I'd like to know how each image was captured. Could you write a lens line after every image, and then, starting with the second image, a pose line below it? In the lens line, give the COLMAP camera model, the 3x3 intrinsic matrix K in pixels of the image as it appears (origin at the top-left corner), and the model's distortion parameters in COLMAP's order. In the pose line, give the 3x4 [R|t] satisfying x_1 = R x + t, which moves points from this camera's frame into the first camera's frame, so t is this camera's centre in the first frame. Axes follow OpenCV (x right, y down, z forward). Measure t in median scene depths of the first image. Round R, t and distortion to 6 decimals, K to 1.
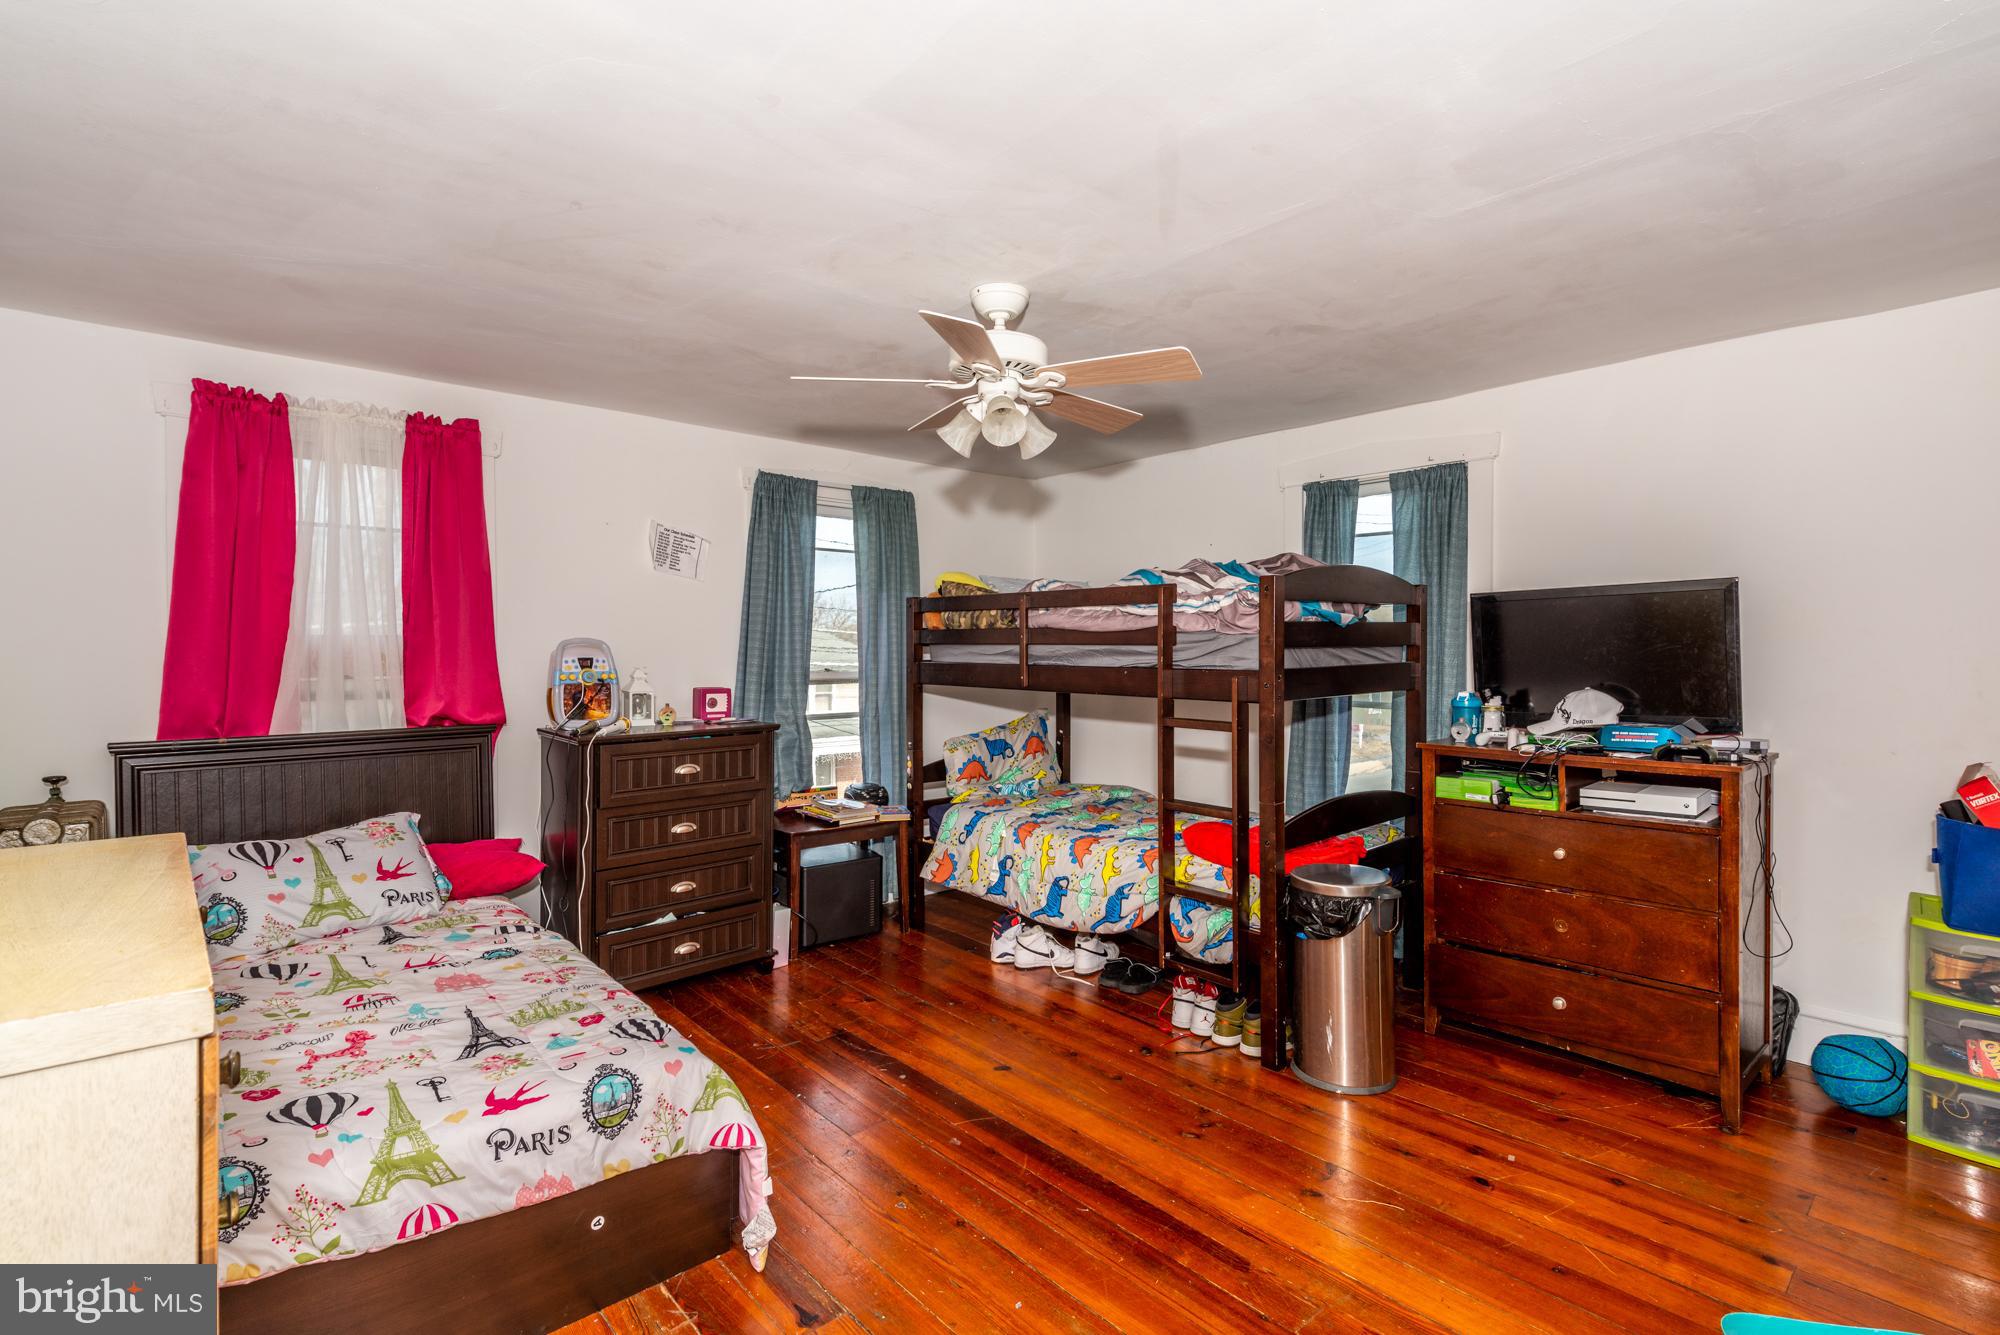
lens RADIAL K [[928.0, 0, 1000.5], [0, 928.0, 655.9], [0, 0, 1]] dist [-0.000312, 0.000026]
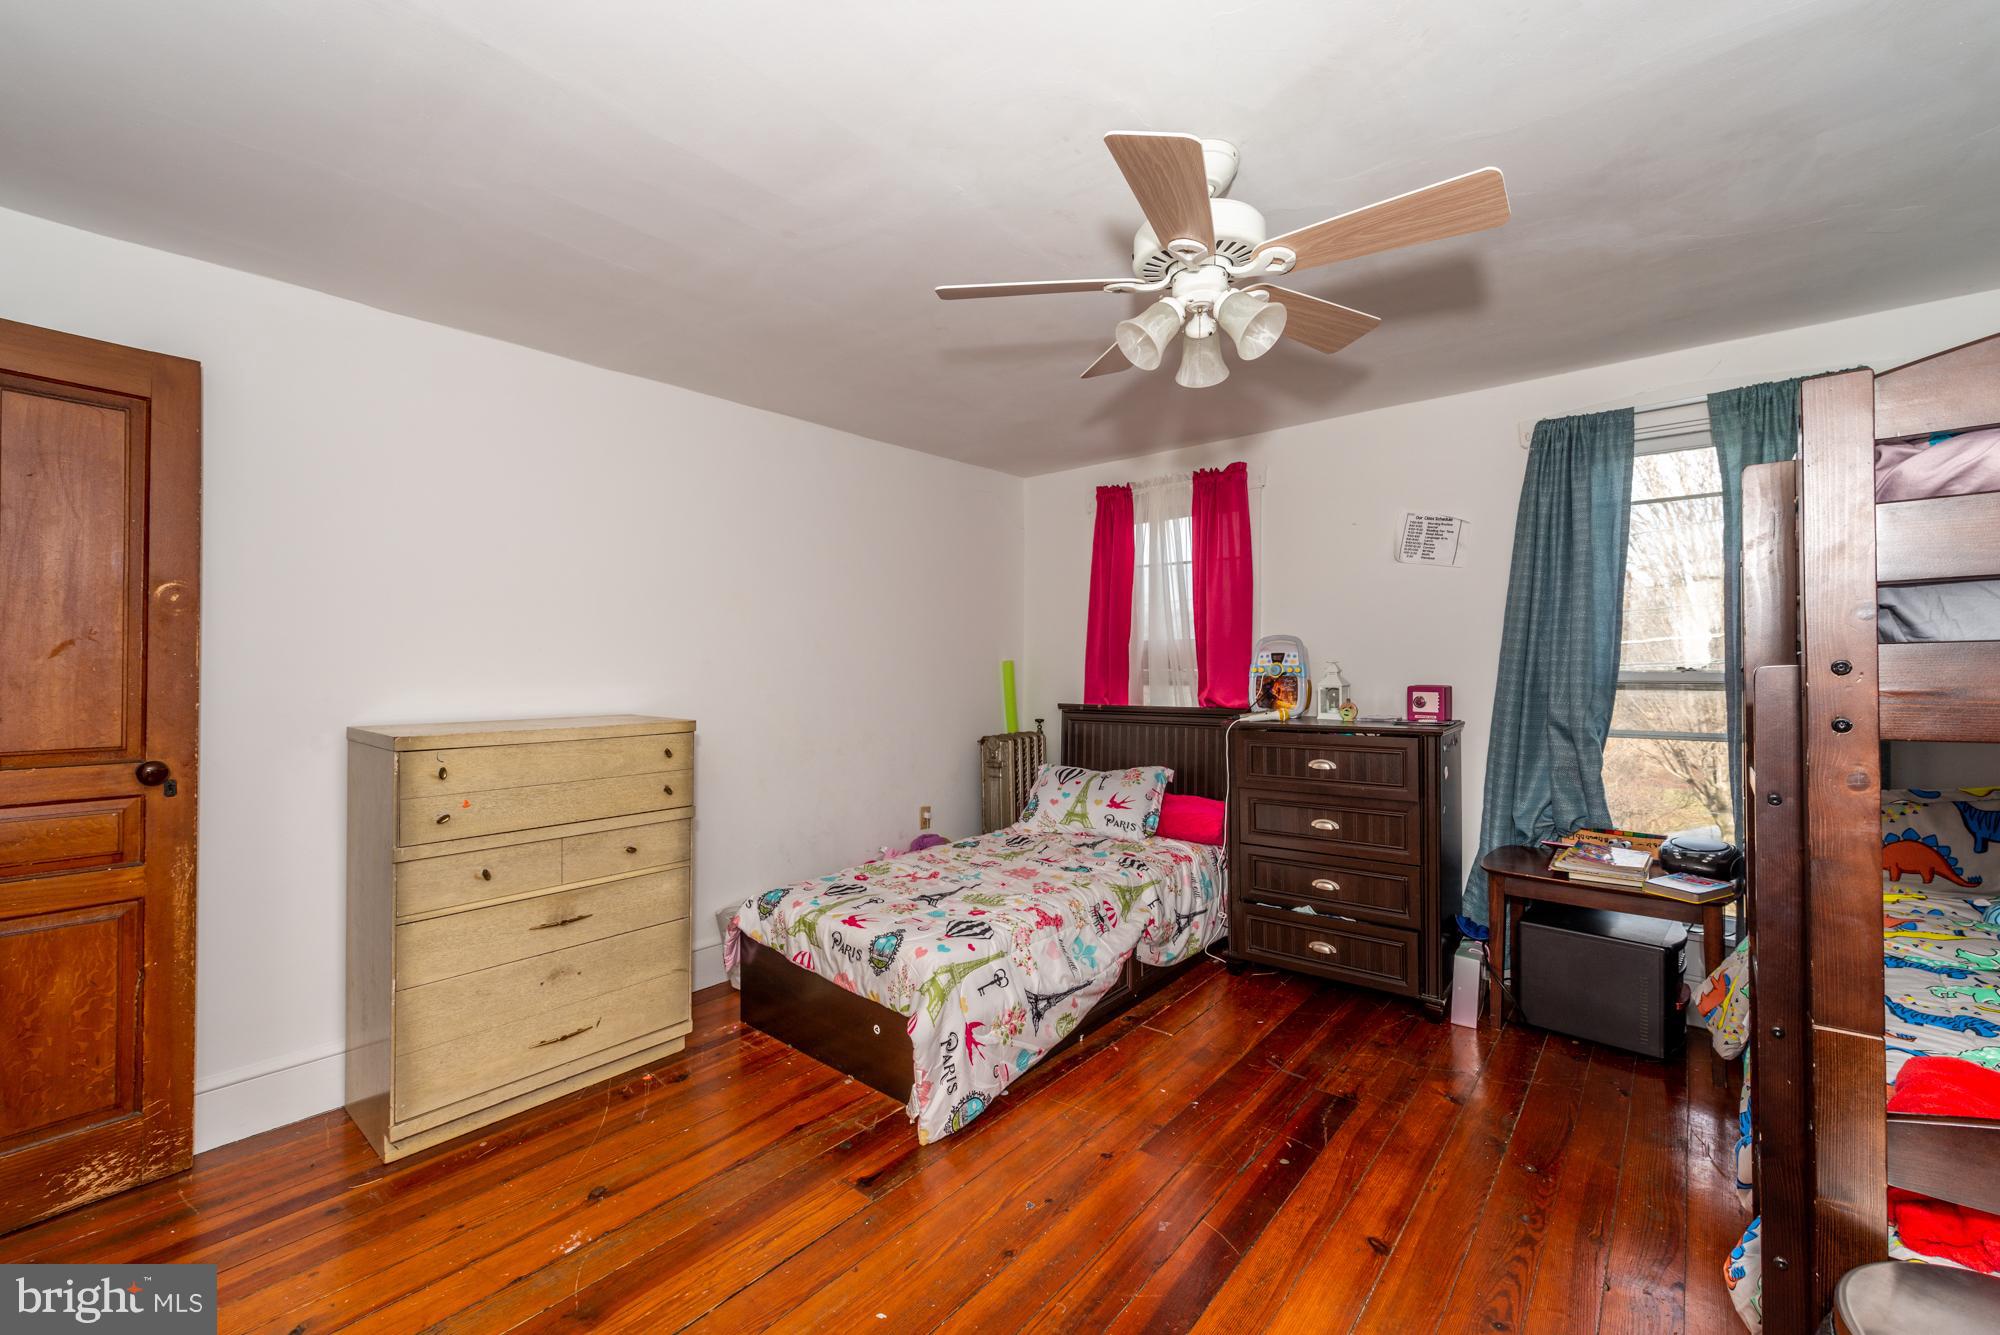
lens RADIAL K [[808.5, 0, 999.3], [0, 808.5, 667.7], [0, 0, 1]] dist [0.000465, -0.000120]
pose [[0.138798, 0.000263, -0.990321, 0.469059], [-0.004394, 0.999990, -0.000350, 0.021735], [0.990311, 0.004400, 0.138798, 0.553096]]
